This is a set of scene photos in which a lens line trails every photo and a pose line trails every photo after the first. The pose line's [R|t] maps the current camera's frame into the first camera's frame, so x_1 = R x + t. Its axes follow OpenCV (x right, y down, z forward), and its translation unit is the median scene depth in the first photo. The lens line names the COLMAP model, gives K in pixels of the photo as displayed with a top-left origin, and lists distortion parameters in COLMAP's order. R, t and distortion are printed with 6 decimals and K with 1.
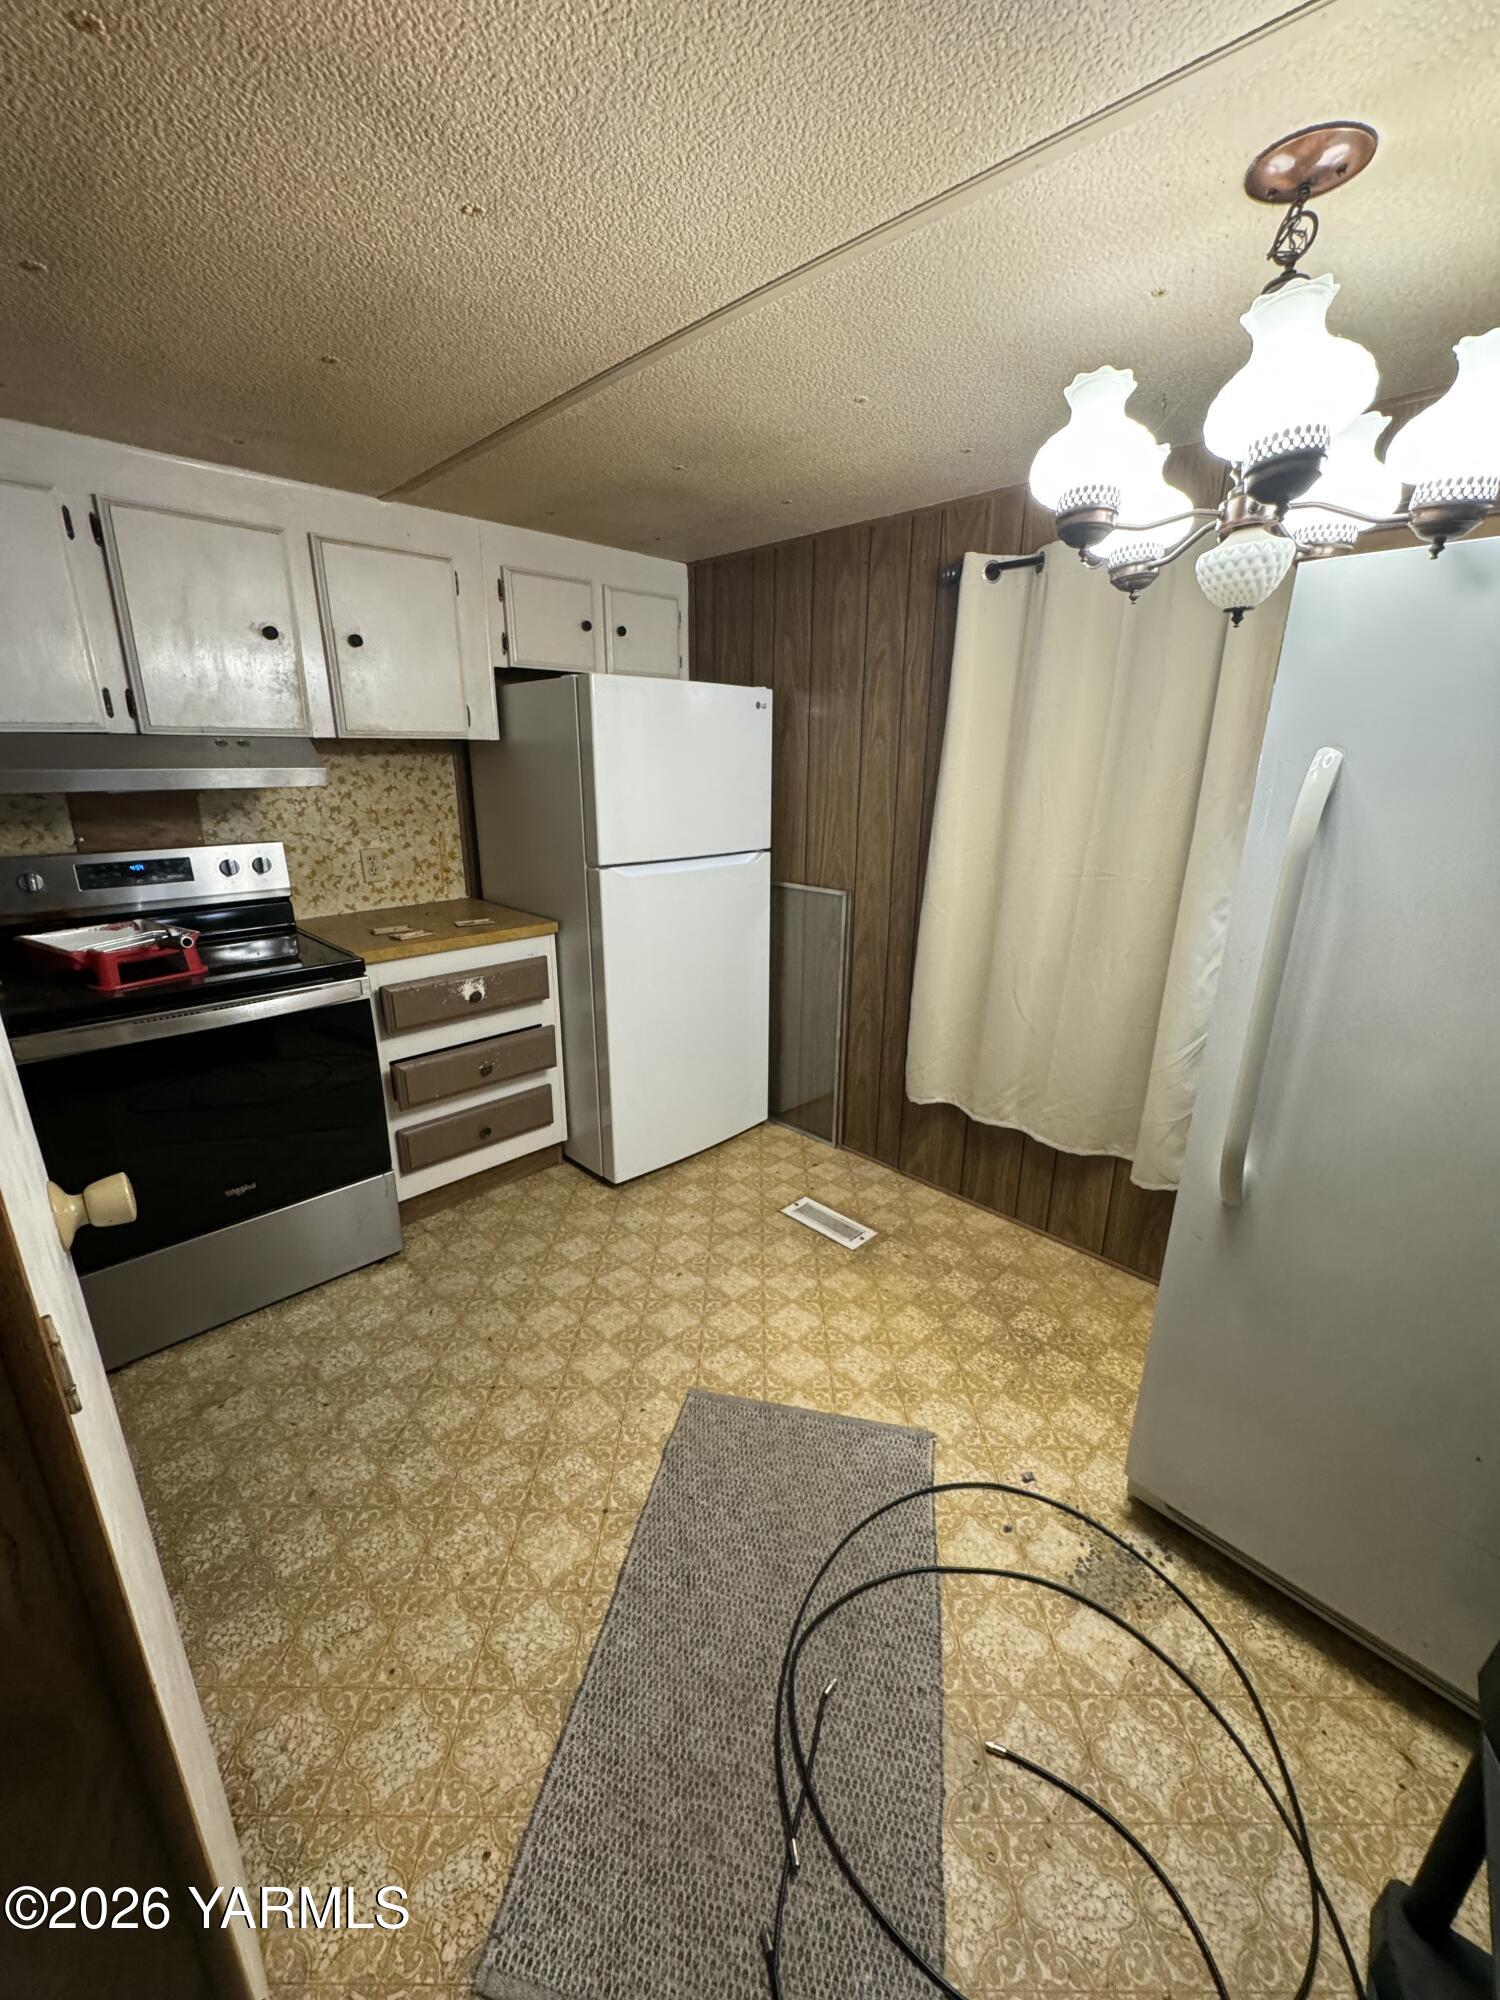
lens RADIAL K [[829.0, 0, 750.0], [0, 829.0, 1000.0], [0, 0, 1]] dist [-0.000595, -0.000140]
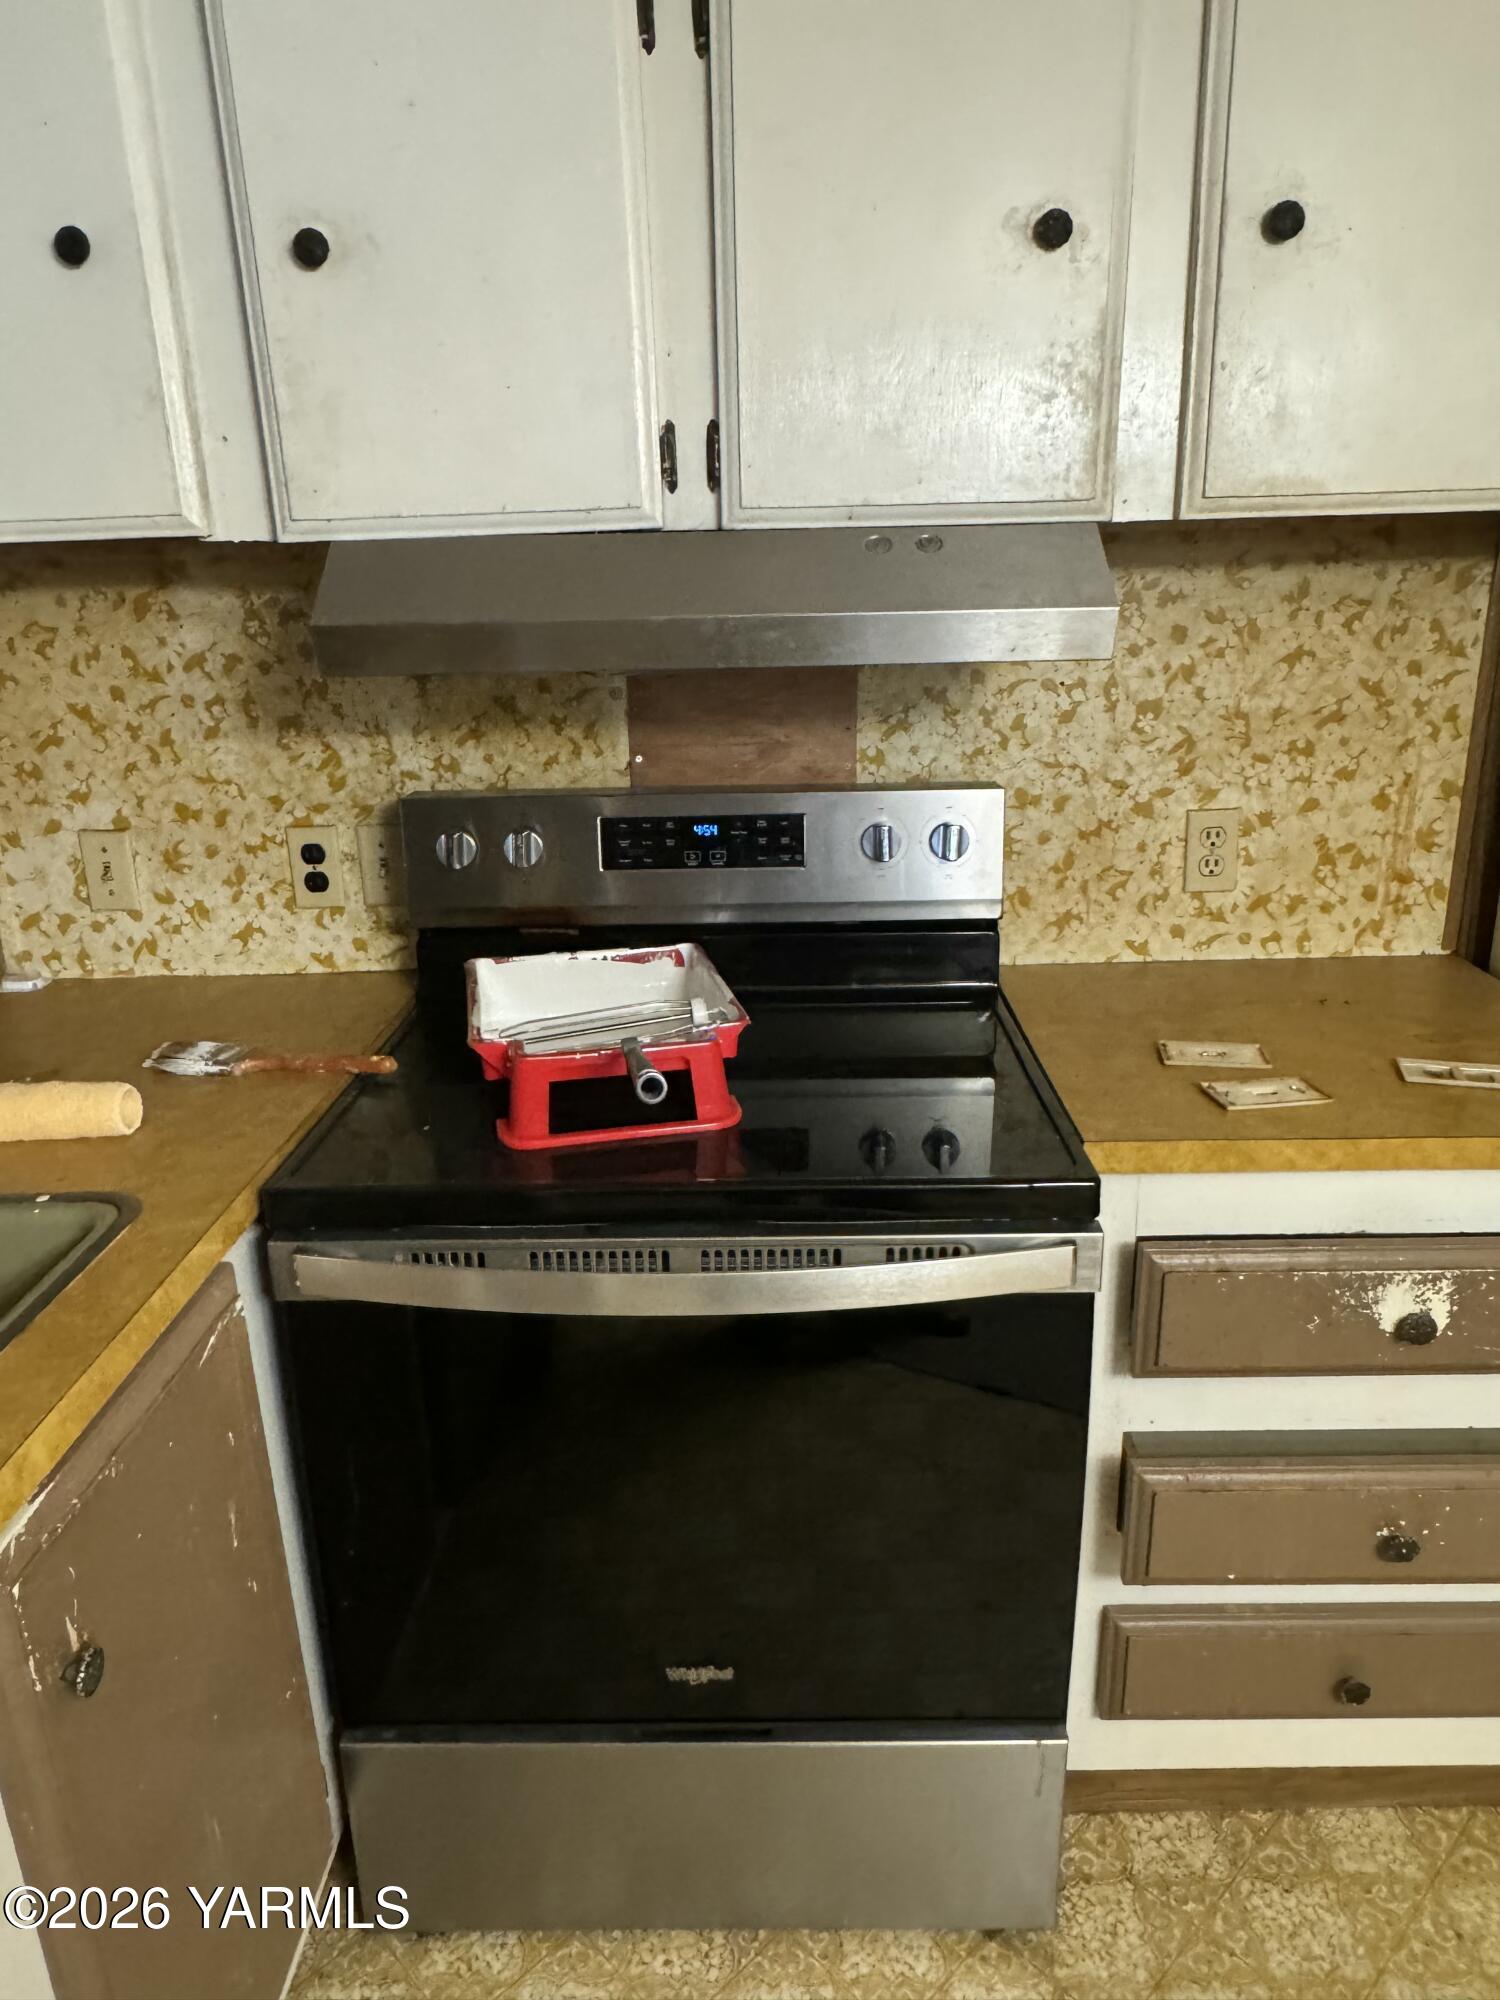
lens RADIAL K [[1323.2, 0, 750.0], [0, 1323.2, 1000.0], [0, 0, 1]] dist [-0.007895, 0.003583]
pose [[0.704339, 0.194868, -0.682593, -0.174809], [-0.177022, 0.979421, 0.096945, -0.120080], [0.687437, 0.052552, 0.724340, 0.416060]]
